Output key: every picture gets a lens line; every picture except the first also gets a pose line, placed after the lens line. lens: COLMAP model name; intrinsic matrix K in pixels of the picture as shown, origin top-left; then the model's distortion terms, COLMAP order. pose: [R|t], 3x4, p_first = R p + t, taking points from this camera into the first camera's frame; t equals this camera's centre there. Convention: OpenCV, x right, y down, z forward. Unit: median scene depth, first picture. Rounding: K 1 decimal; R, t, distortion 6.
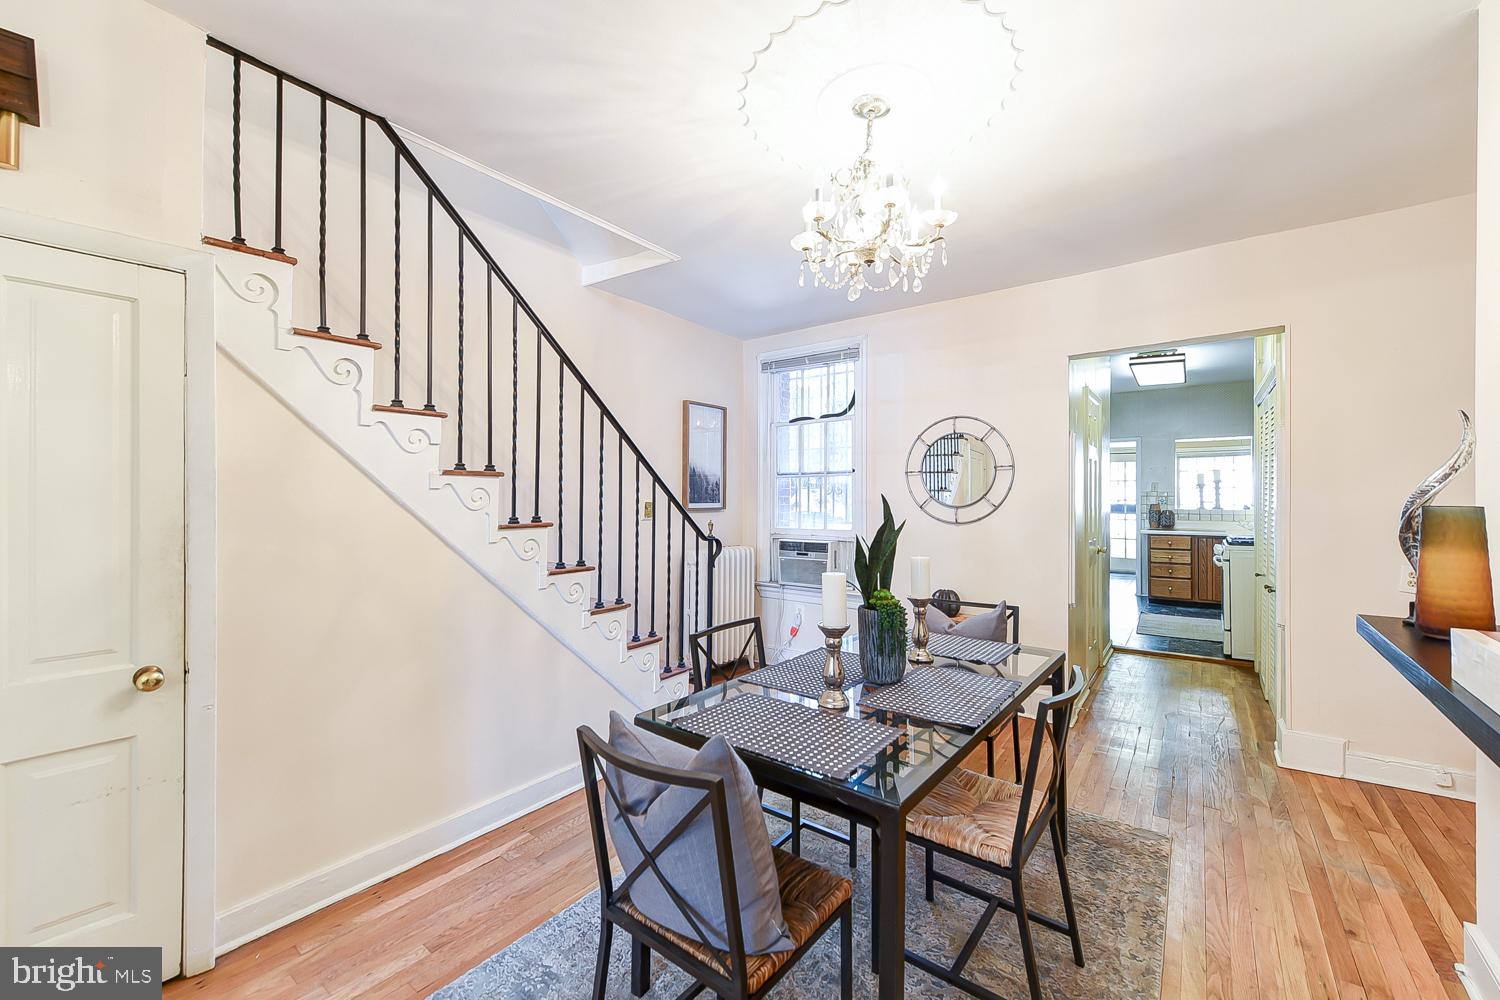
lens RADIAL K [[601.2, 0, 755.7], [0, 601.2, 494.2], [0, 0, 1]] dist [0.000512, 0.000036]
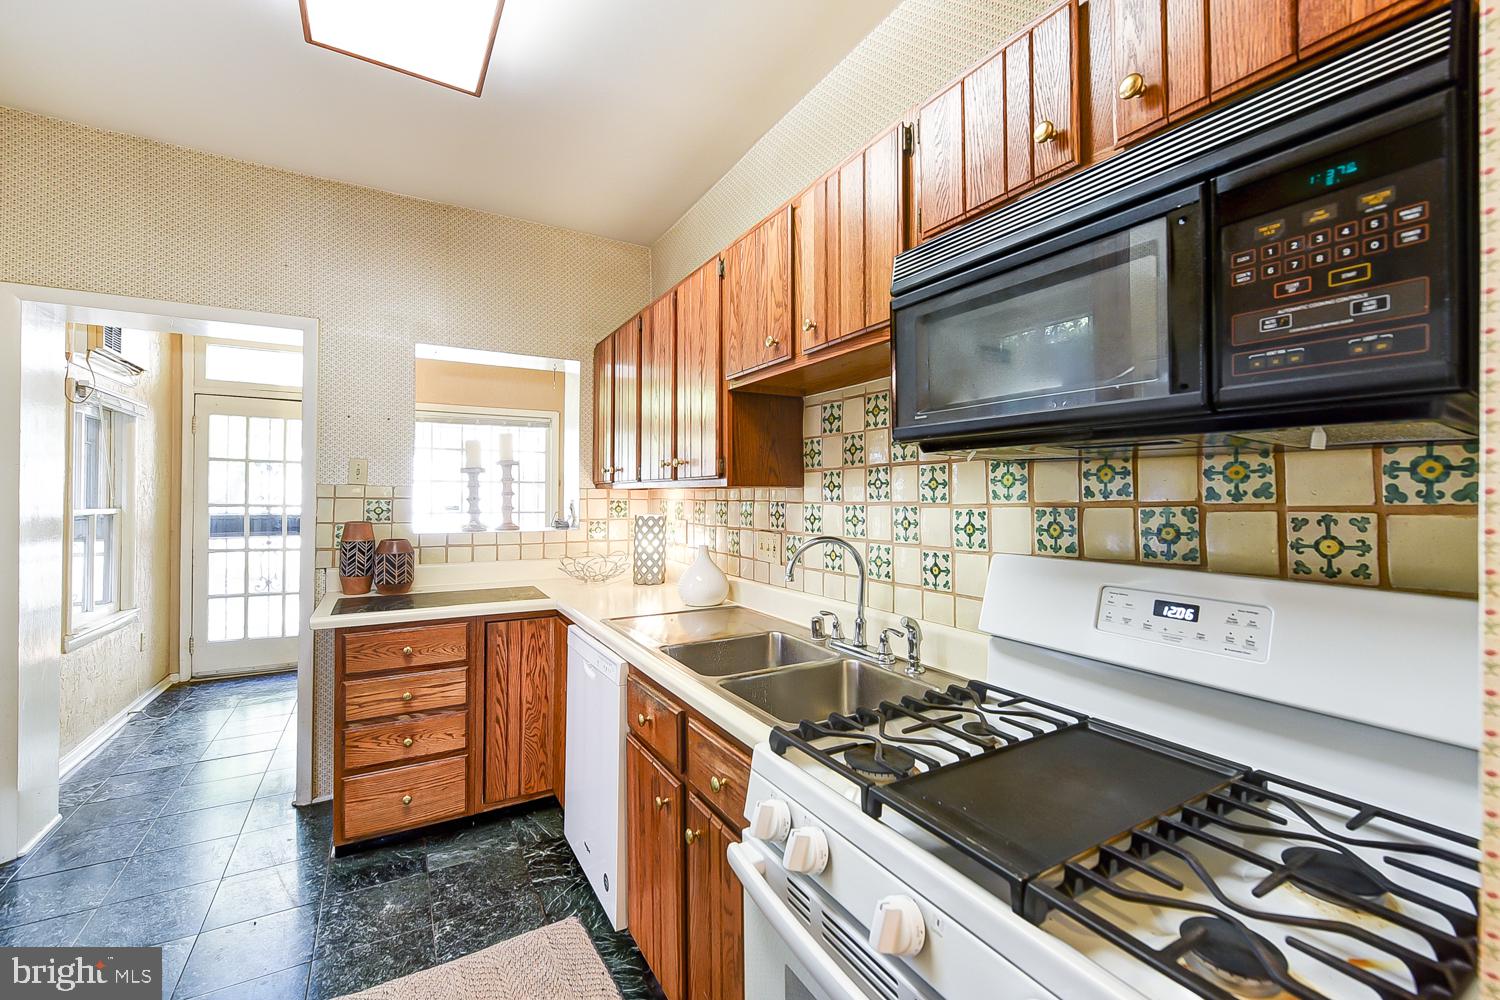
lens RADIAL K [[612.7, 0, 750.5], [0, 612.7, 494.4], [0, 0, 1]] dist [0.000743, 0.000046]
pose [[0.373900, 0.014256, 0.927359, 0.274706], [-0.020759, 0.999760, -0.007000, -0.000020], [-0.927237, -0.016634, 0.374106, 0.428849]]
